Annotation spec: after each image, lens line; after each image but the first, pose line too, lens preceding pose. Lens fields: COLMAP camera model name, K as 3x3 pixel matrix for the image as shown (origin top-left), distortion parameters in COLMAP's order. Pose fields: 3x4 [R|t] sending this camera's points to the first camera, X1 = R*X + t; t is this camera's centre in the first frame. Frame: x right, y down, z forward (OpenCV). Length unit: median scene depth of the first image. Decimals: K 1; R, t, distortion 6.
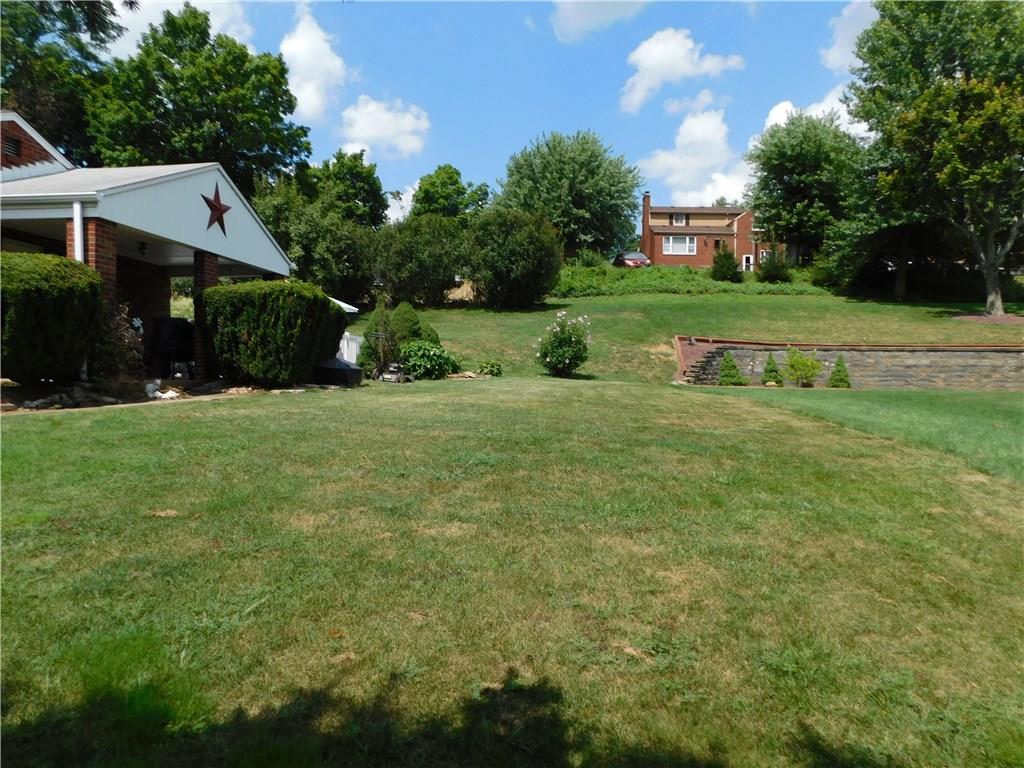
lens RADIAL K [[686.8, 0, 513.9], [0, 686.8, 391.2], [0, 0, 1]] dist [-0.060208, 0.052455]
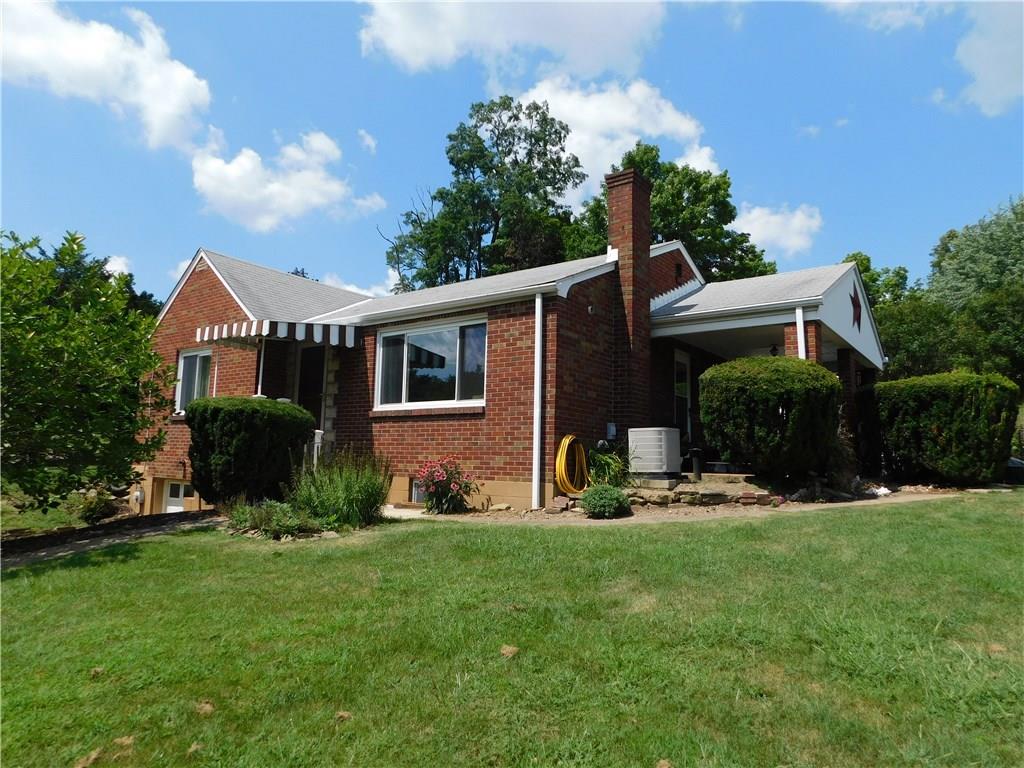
lens RADIAL K [[686.8, 0, 512.6], [0, 686.8, 381.4], [0, 0, 1]] dist [-0.060208, 0.052455]
pose [[0.876843, -0.051023, -0.478061, -0.453852], [-0.026514, 0.987708, -0.154047, 0.011546], [0.480044, 0.147750, 0.864712, -0.112754]]
